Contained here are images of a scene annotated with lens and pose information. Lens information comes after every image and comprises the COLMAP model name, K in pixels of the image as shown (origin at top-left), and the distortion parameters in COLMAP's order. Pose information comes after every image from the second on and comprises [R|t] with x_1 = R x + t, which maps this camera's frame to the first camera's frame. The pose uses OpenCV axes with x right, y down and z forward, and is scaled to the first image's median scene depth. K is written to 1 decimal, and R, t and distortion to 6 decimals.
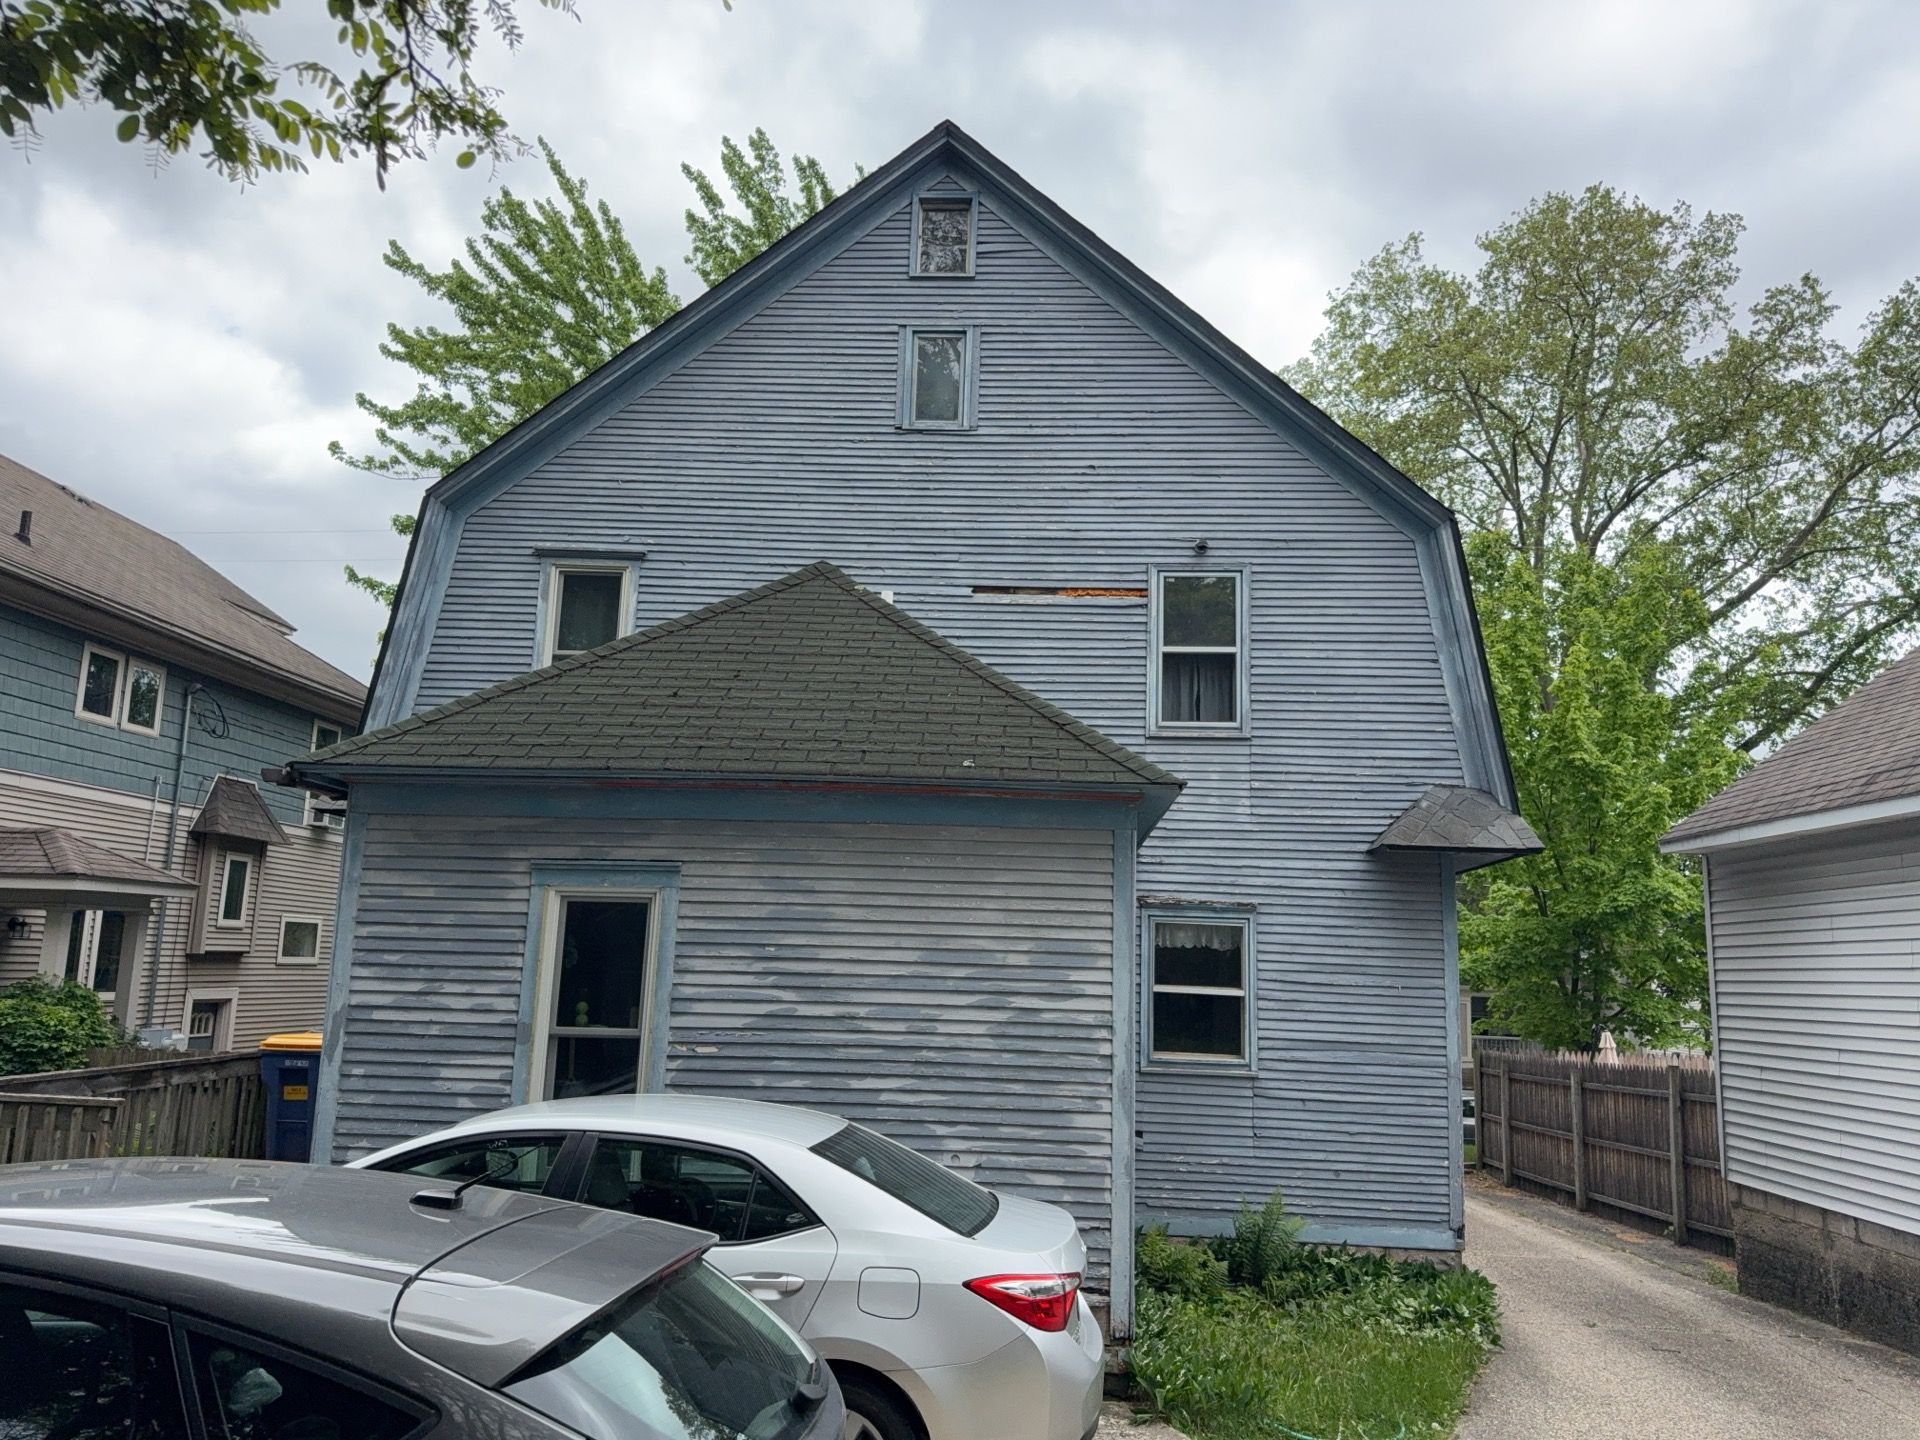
lens RADIAL K [[1366.5, 0, 970.5], [0, 1366.5, 665.4], [0, 0, 1]] dist [0.153717, -0.285805]
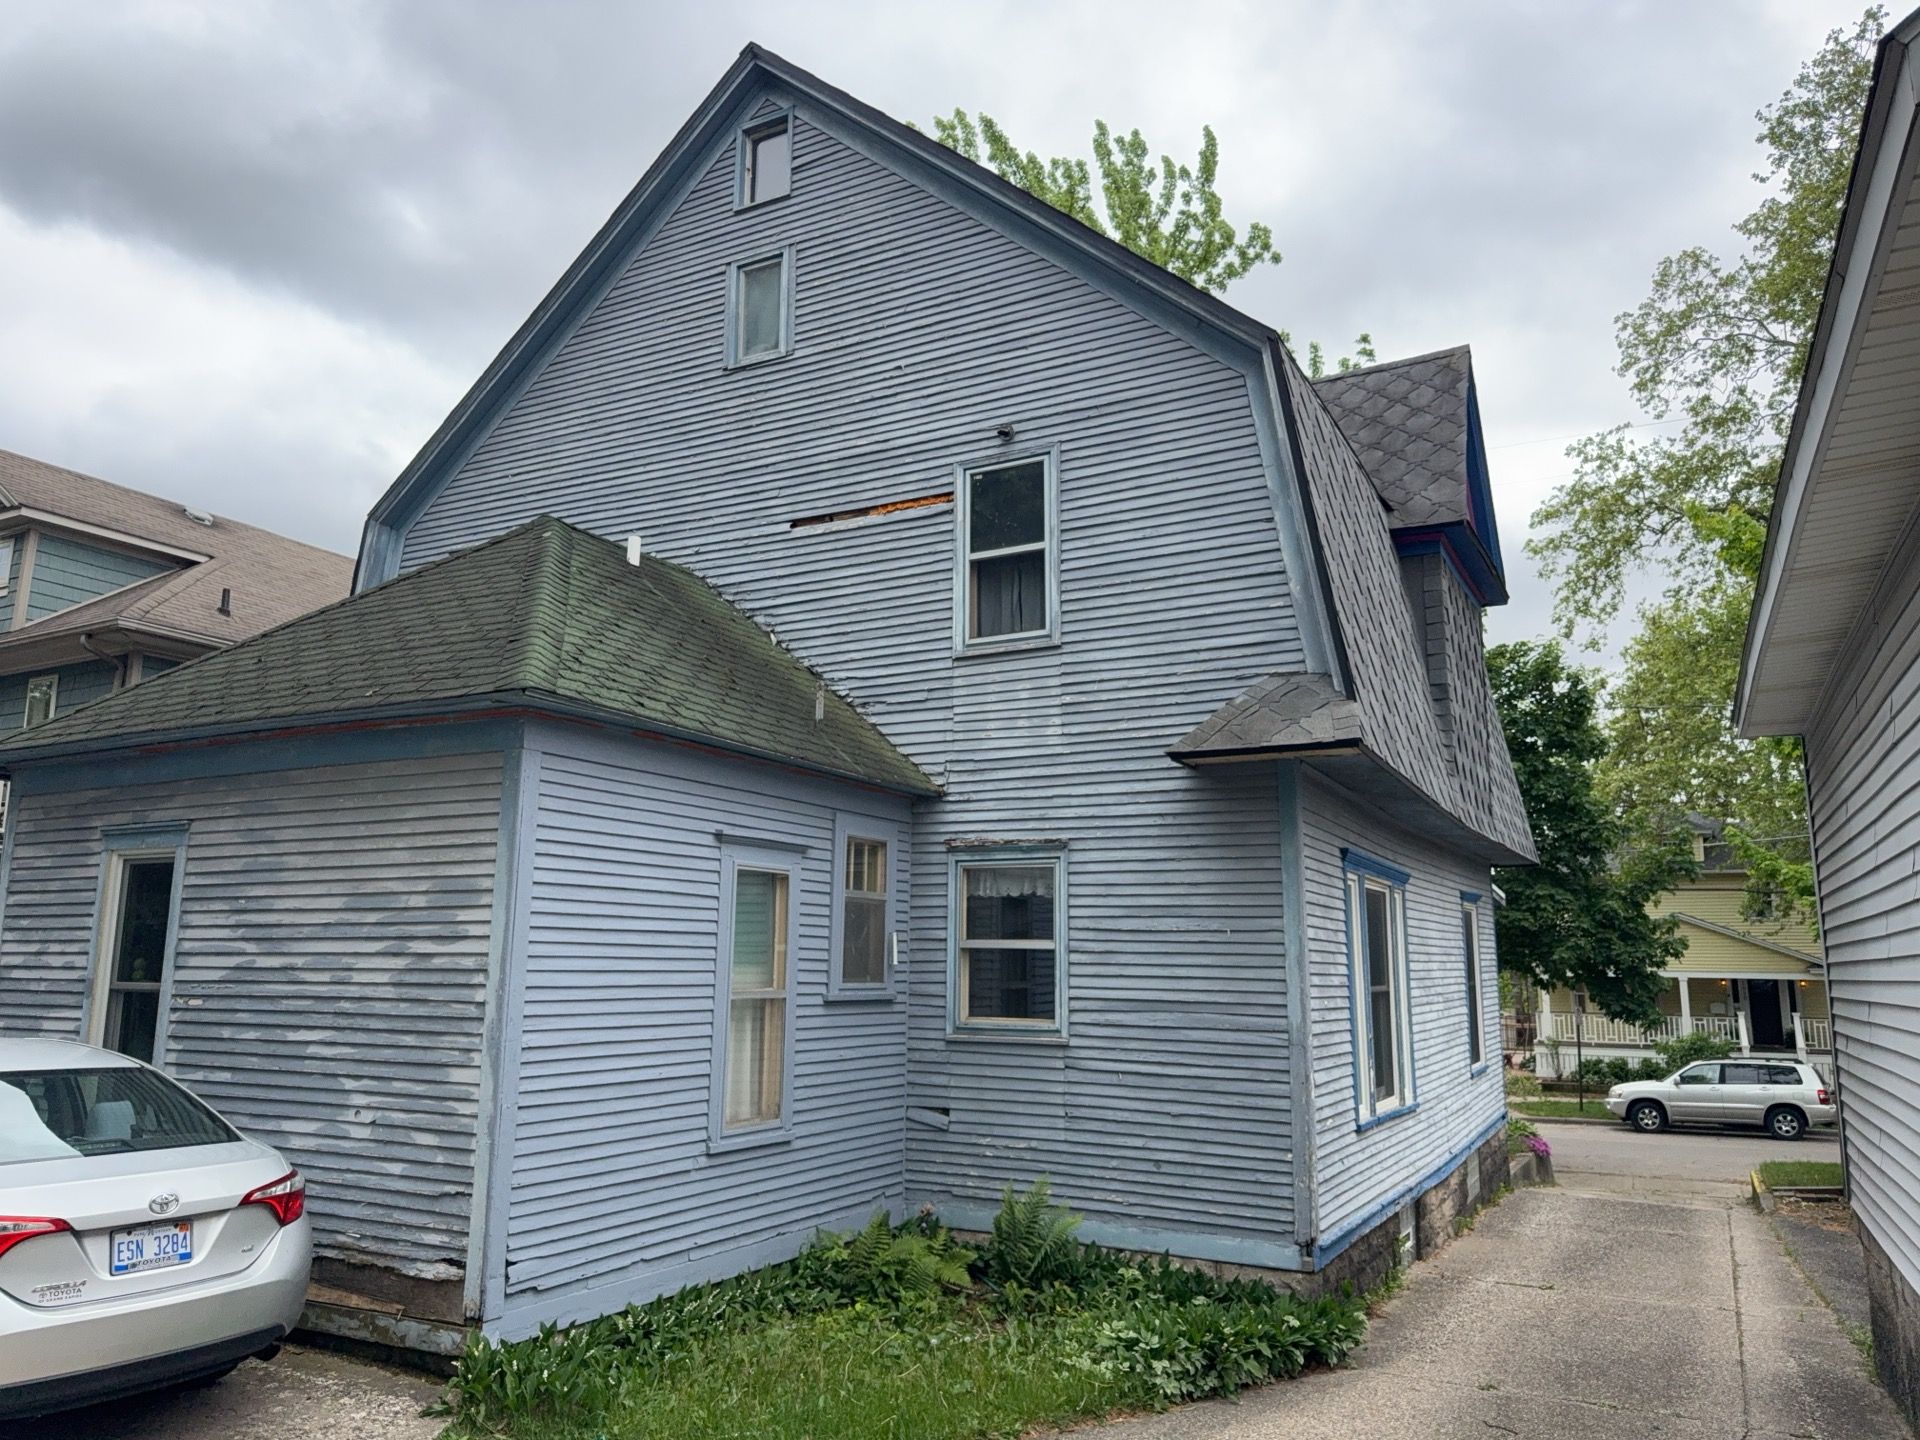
lens RADIAL K [[1366.9, 0, 933.3], [0, 1366.9, 649.5], [0, 0, 1]] dist [0.087634, -0.106841]
pose [[0.894329, -0.120354, -0.430919, 0.525827], [0.113235, 0.992670, -0.042242, 0.087231], [0.432844, -0.011016, 0.901401, 0.223085]]
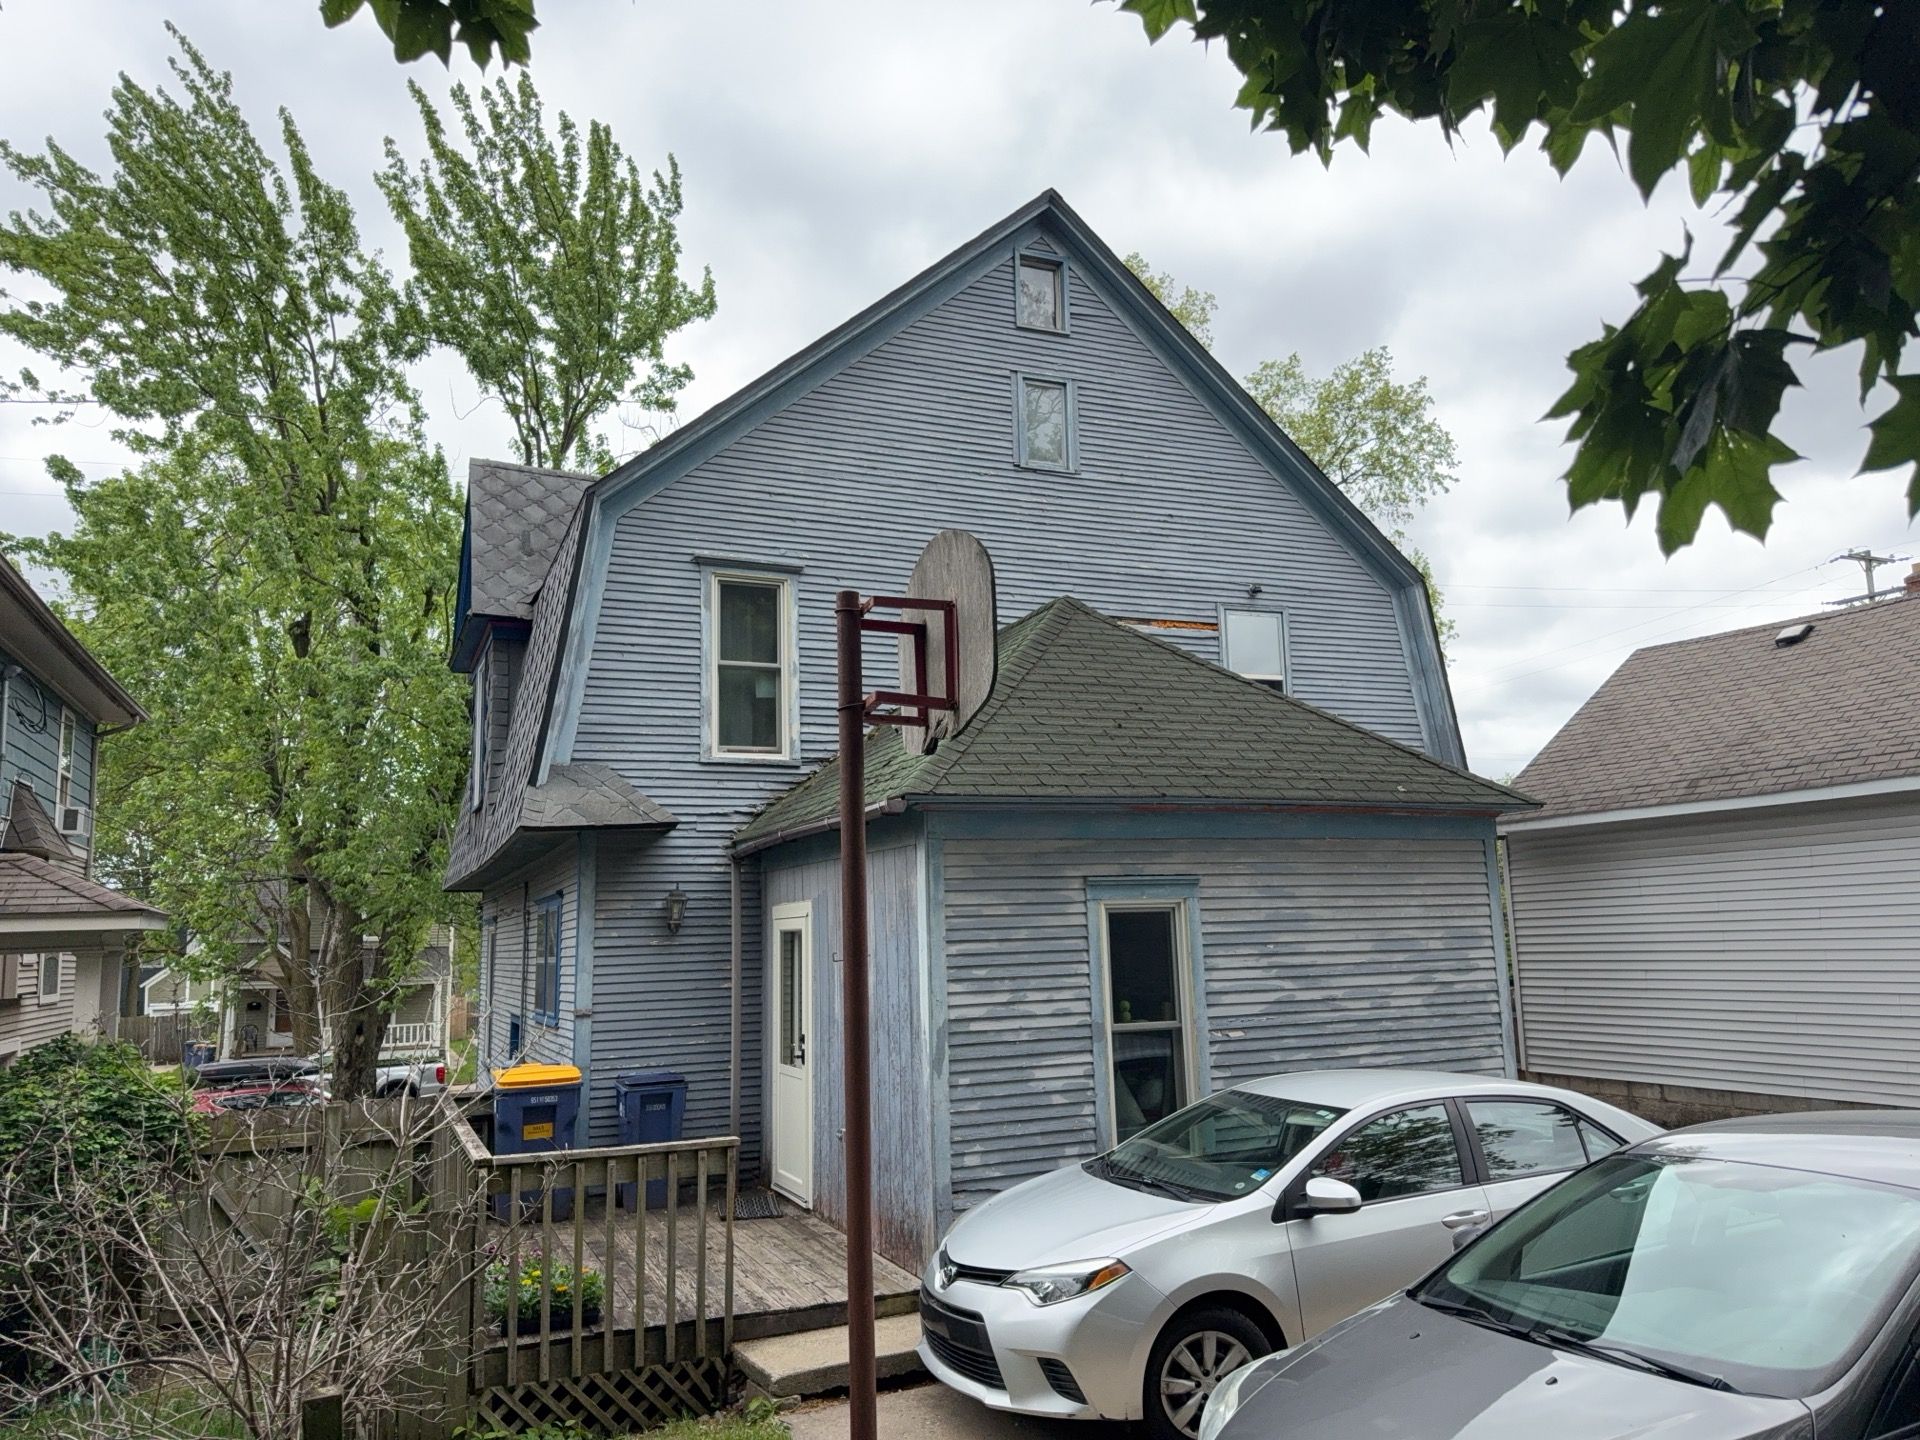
lens RADIAL K [[1366.5, 0, 970.5], [0, 1366.5, 665.4], [0, 0, 1]] dist [0.153717, -0.285805]
pose [[0.893060, 0.028180, 0.449055, -0.645809], [-0.038270, 0.999177, 0.013407, -0.030389], [-0.448308, -0.029159, 0.893404, 0.038914]]
